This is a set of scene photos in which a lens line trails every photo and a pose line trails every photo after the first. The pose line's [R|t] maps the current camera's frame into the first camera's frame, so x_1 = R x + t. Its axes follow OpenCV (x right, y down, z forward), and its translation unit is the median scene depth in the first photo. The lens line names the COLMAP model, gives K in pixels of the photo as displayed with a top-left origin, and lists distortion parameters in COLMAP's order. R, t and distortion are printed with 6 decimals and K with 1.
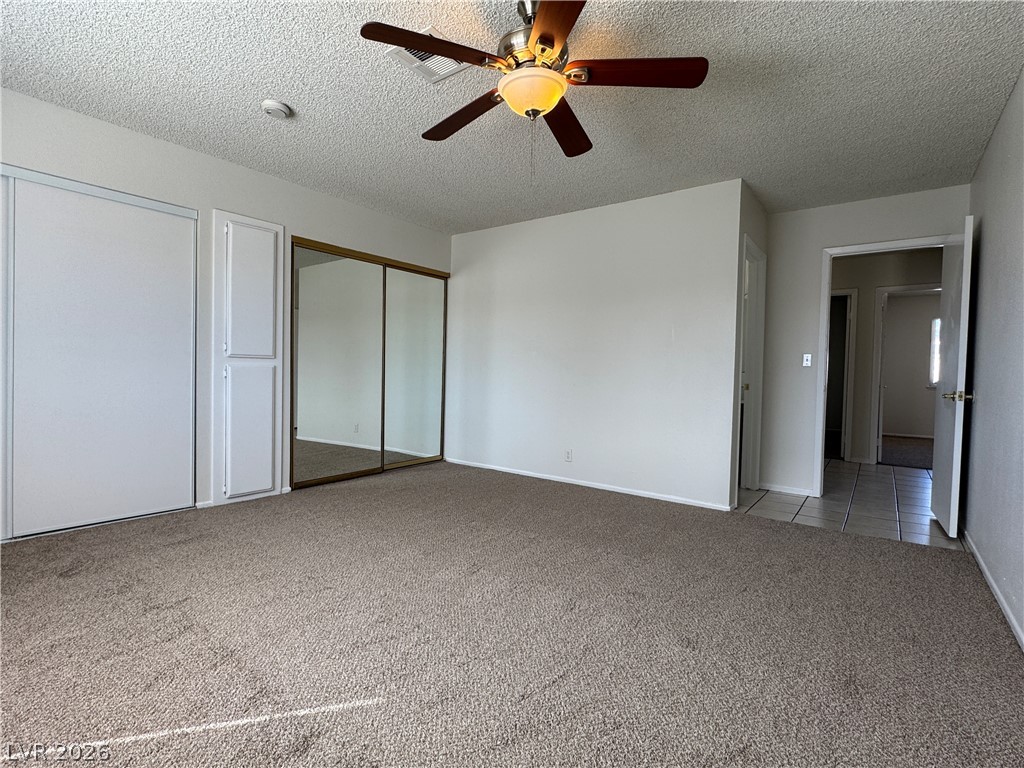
lens RADIAL K [[493.5, 0, 509.3], [0, 493.5, 387.2], [0, 0, 1]] dist [-0.003035, 0.000093]
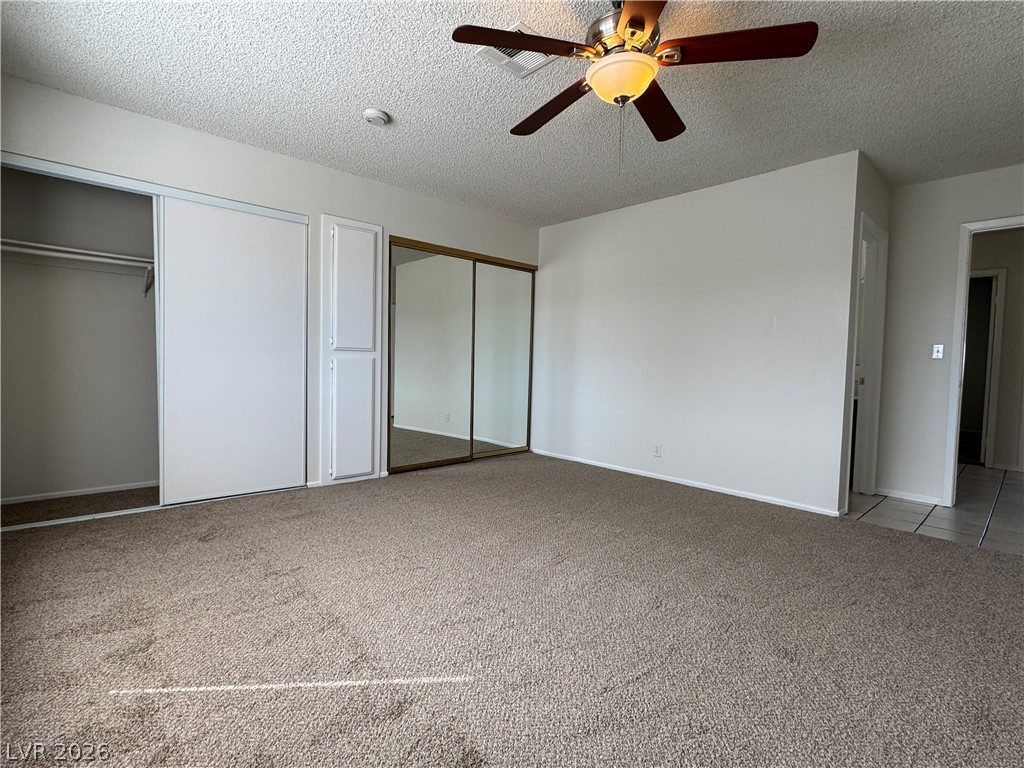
lens RADIAL K [[493.5, 0, 508.4], [0, 493.5, 387.0], [0, 0, 1]] dist [-0.003035, 0.000093]
pose [[0.984056, 0.009965, -0.177578, 0.003947], [-0.007125, 0.999836, 0.016623, -0.000505], [0.177715, -0.015093, 0.983966, -0.007138]]
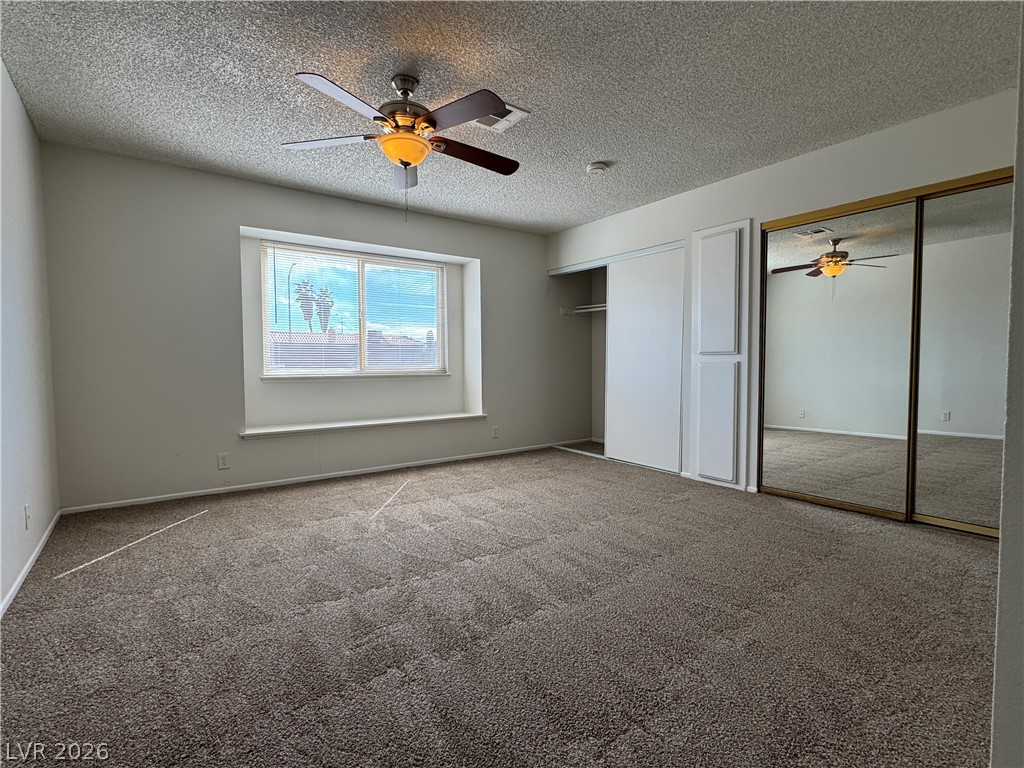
lens RADIAL K [[493.5, 0, 512.9], [0, 493.5, 382.1], [0, 0, 1]] dist [-0.003035, 0.000093]
pose [[-0.289191, 0.021031, -0.957040, 1.233878], [-0.034605, 0.998875, 0.032407, -0.035205], [0.956646, 0.042491, -0.288138, 1.669207]]
